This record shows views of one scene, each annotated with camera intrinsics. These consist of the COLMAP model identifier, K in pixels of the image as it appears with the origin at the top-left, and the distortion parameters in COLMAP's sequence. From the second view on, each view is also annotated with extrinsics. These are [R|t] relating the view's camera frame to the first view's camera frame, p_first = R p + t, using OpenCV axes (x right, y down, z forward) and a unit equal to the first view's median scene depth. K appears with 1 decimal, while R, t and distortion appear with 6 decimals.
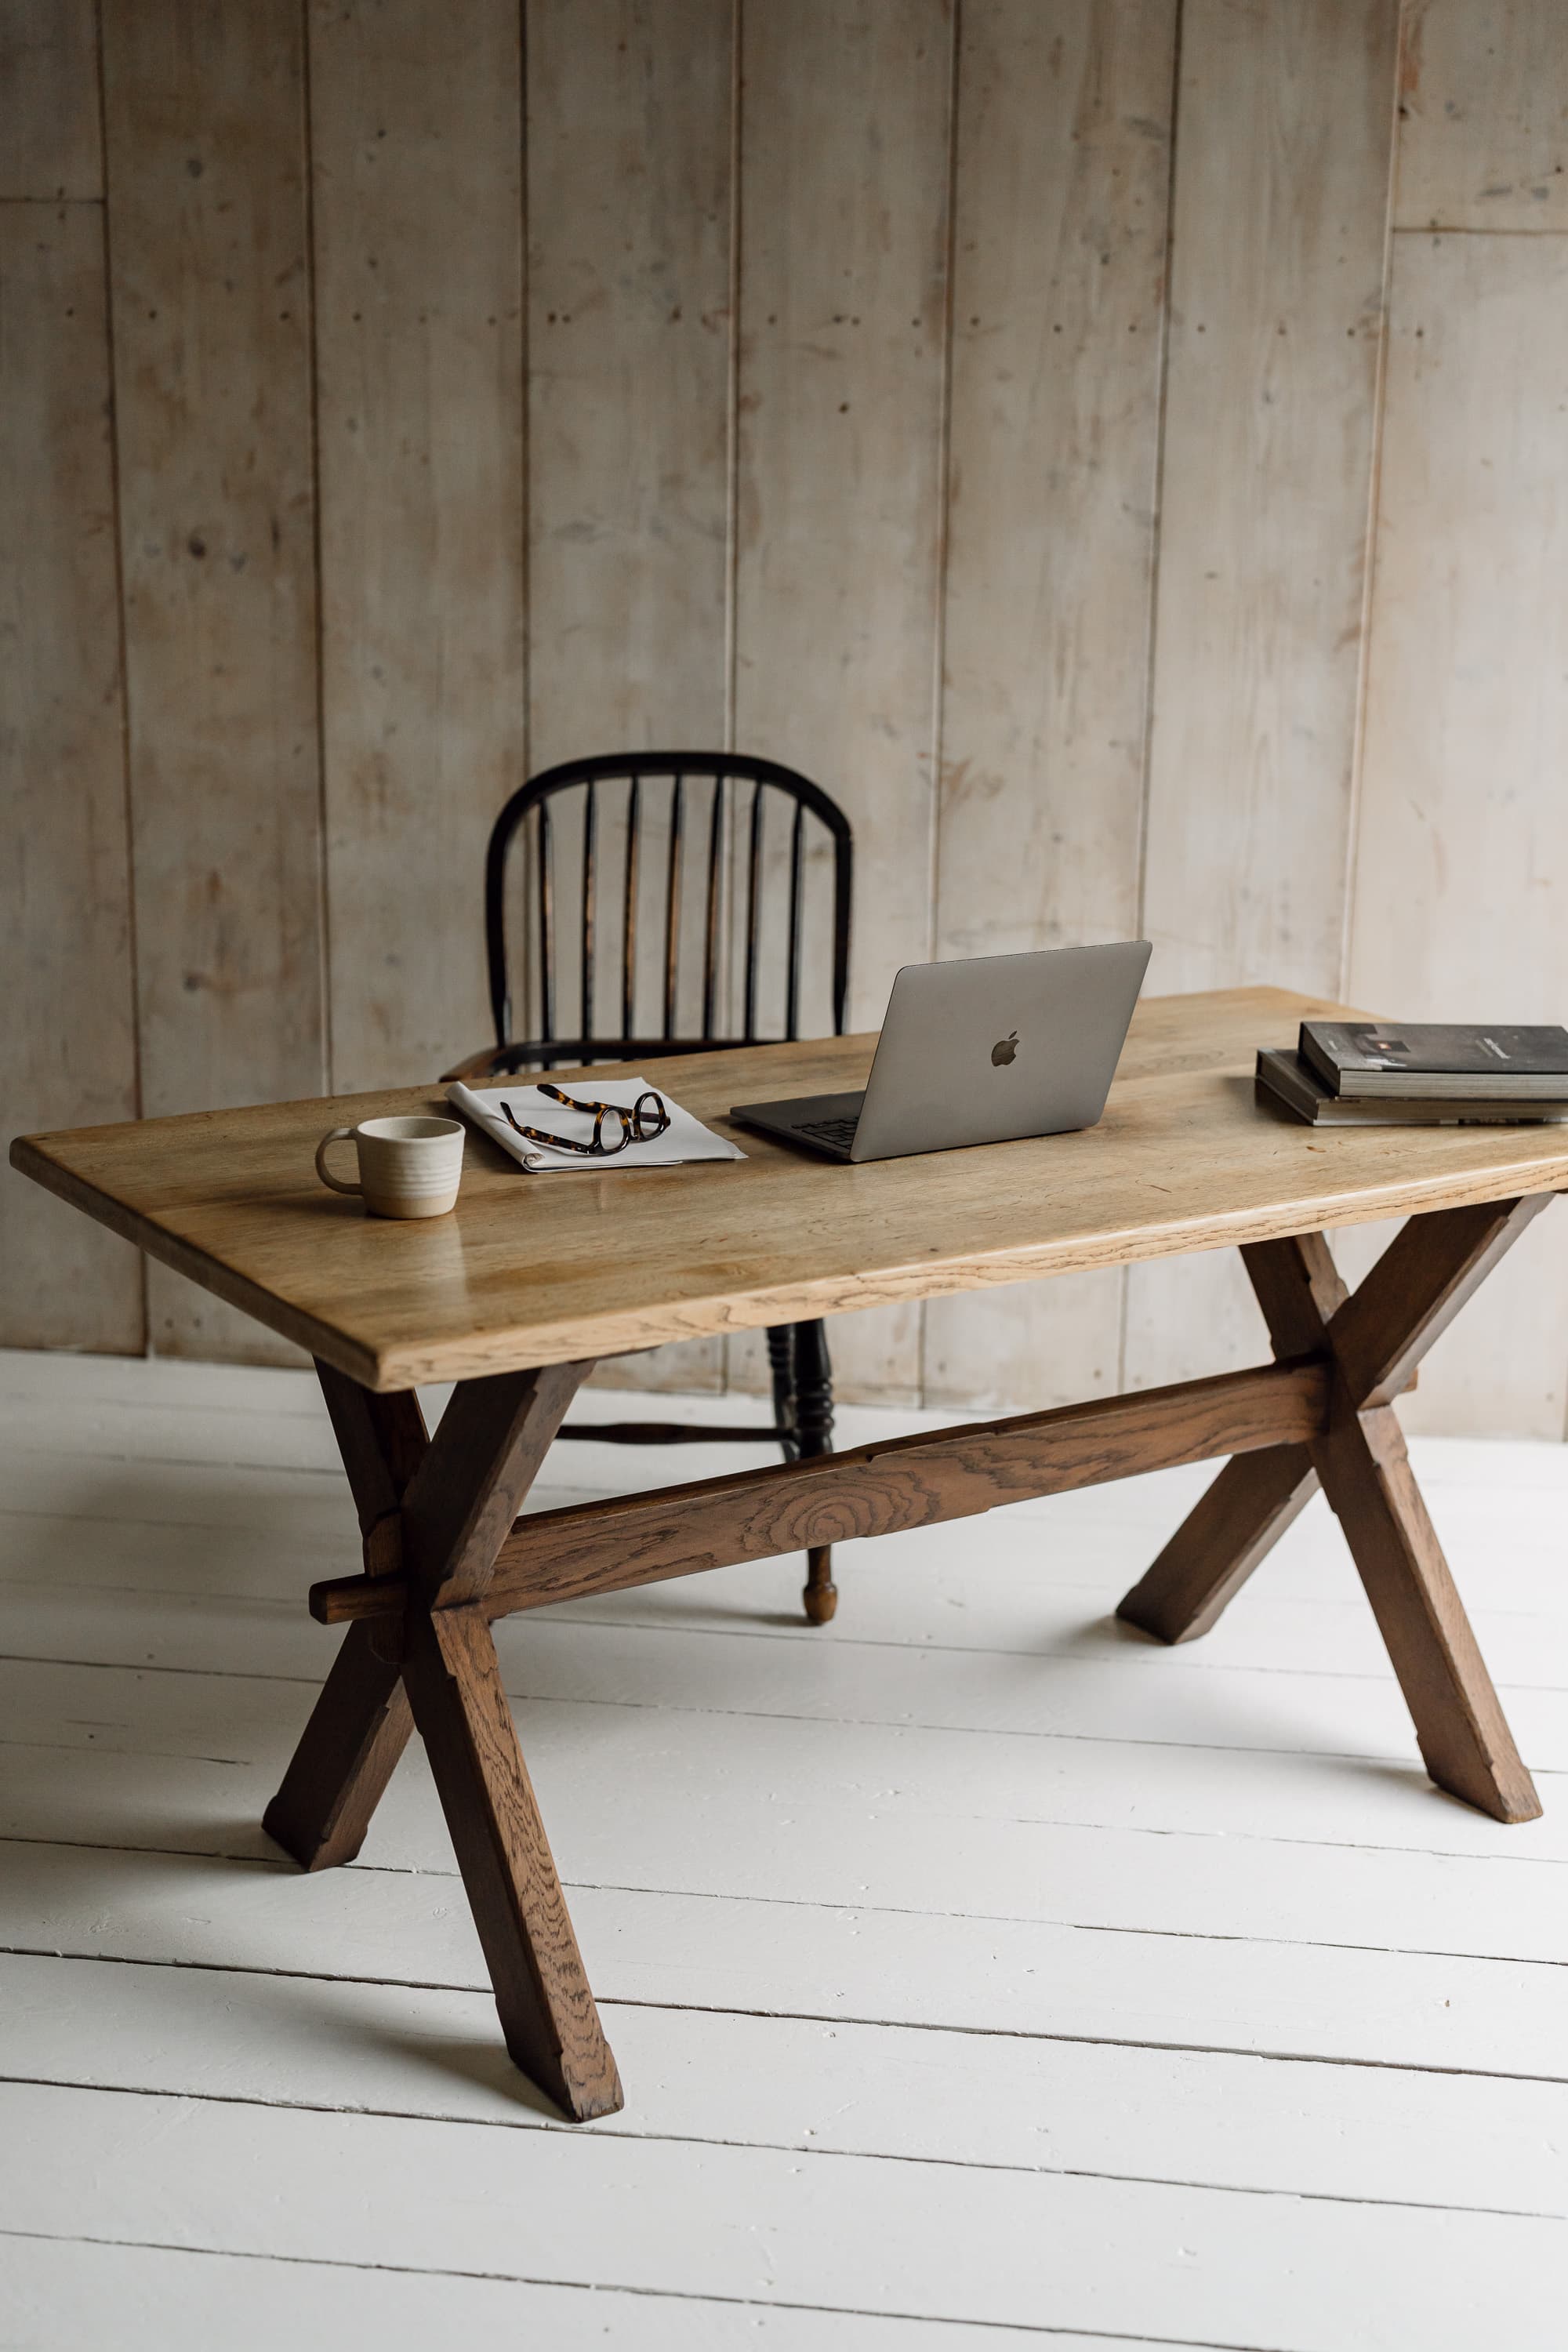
lens RADIAL K [[3352.8, 0, 767.5], [0, 3352.8, 1172.9], [0, 0, 1]] dist [-0.009248, 0.095400]
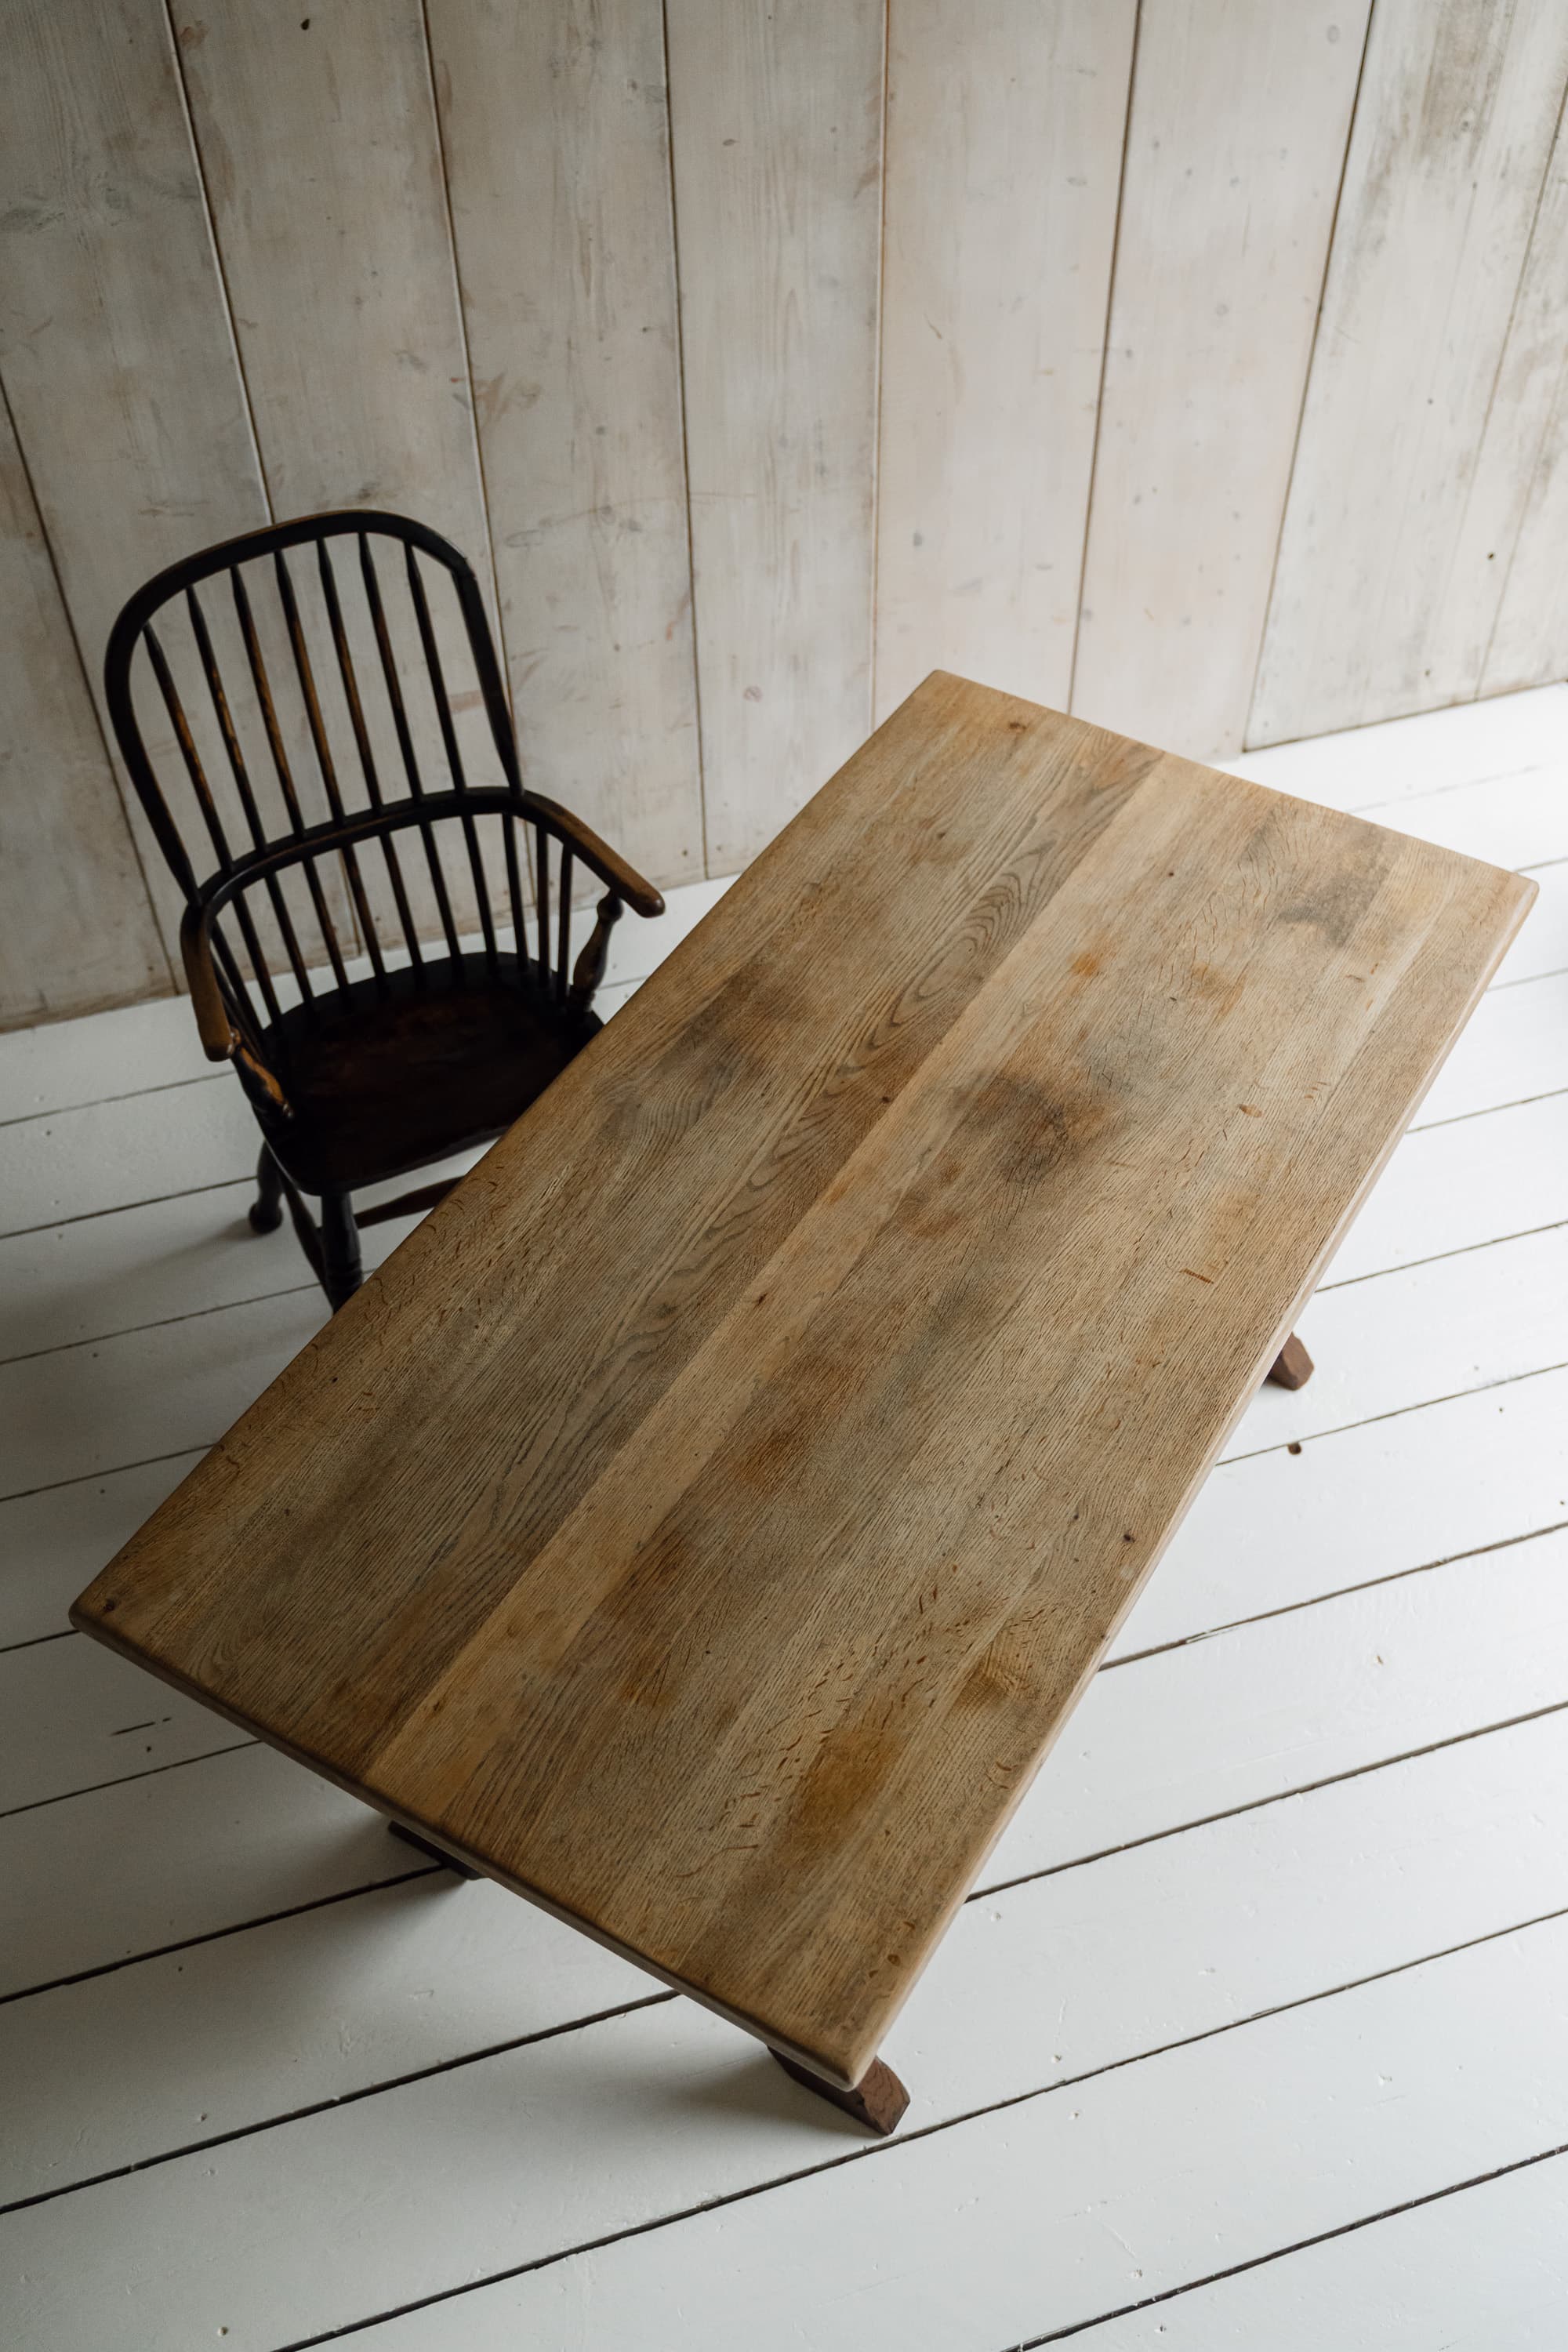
lens RADIAL K [[2332.7, 0, 784.0], [0, 2332.7, 1176.0], [0, 0, 1]] dist [0.008123, -0.013575]
pose [[0.896315, -0.346747, 0.276382, -0.161058], [0.129718, 0.801074, 0.584341, -0.391275], [-0.424020, -0.487901, 0.762993, 0.425351]]
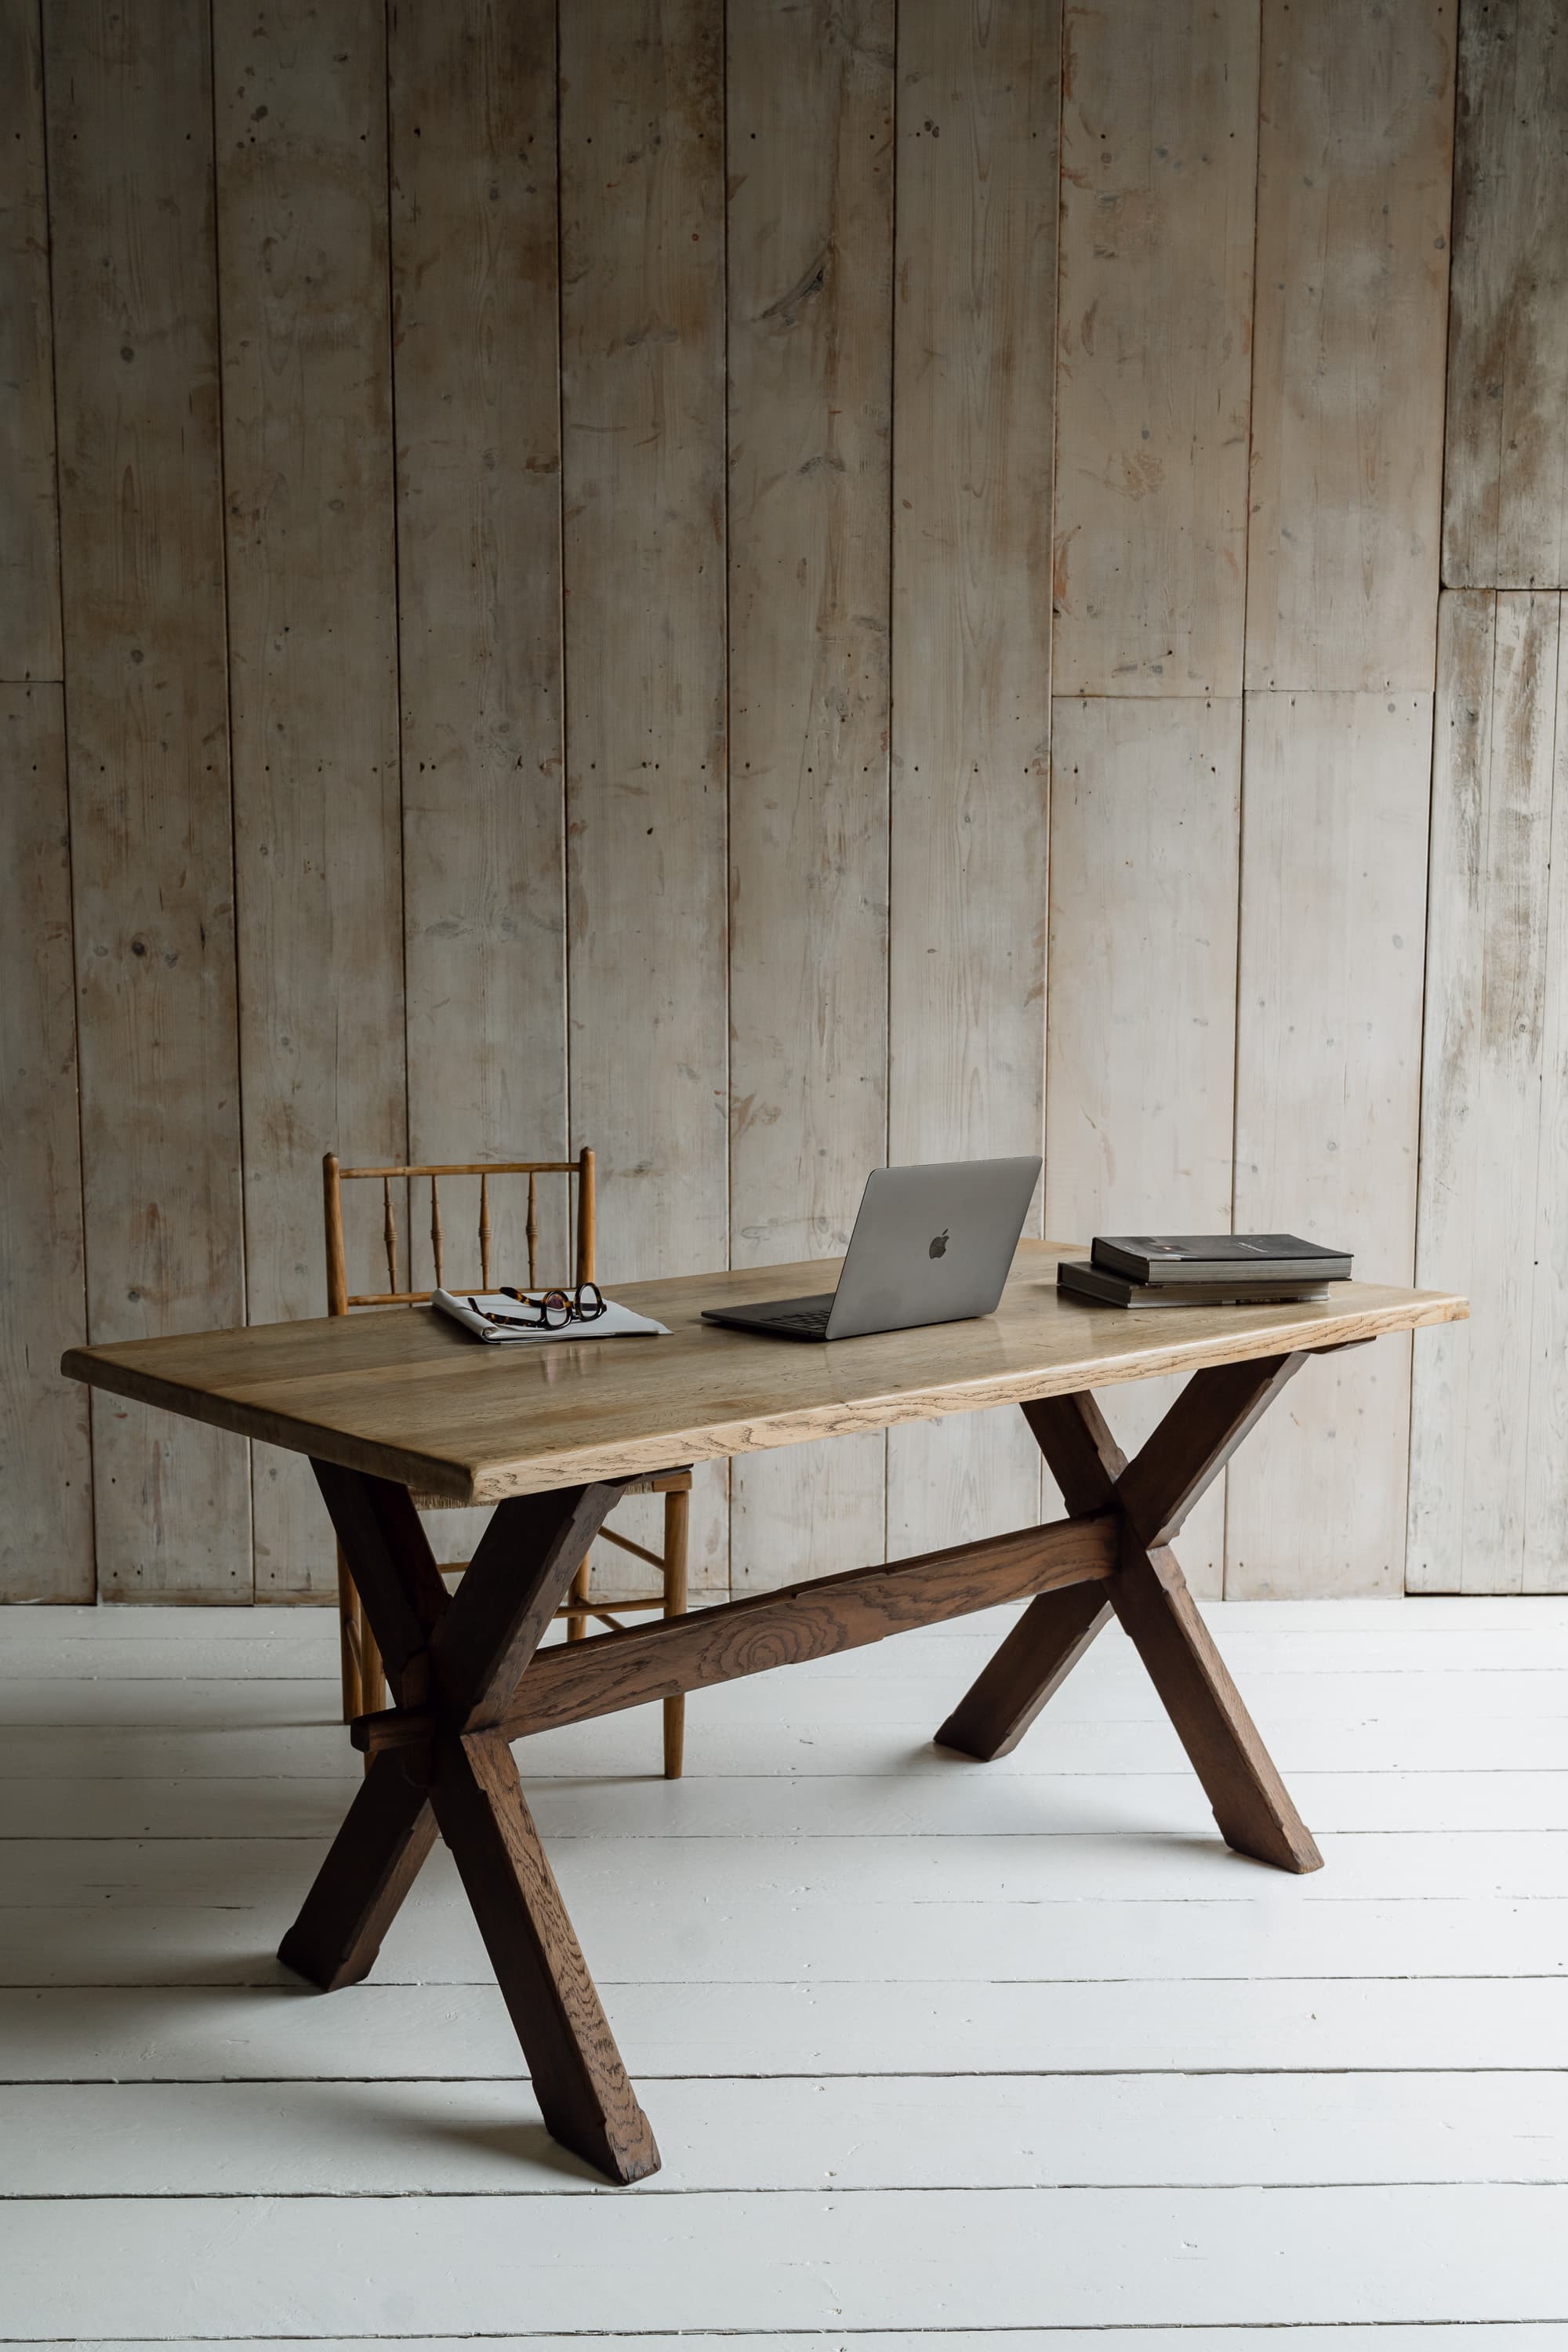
lens RADIAL K [[2309.0, 0, 774.3], [0, 2309.0, 1213.2], [0, 0, 1]] dist [-0.003814, 0.006736]
pose [[0.986532, -0.030606, 0.160678, -0.095489], [0.052843, 0.989299, -0.135999, 0.055501], [-0.154796, 0.142658, 0.977592, 0.153801]]
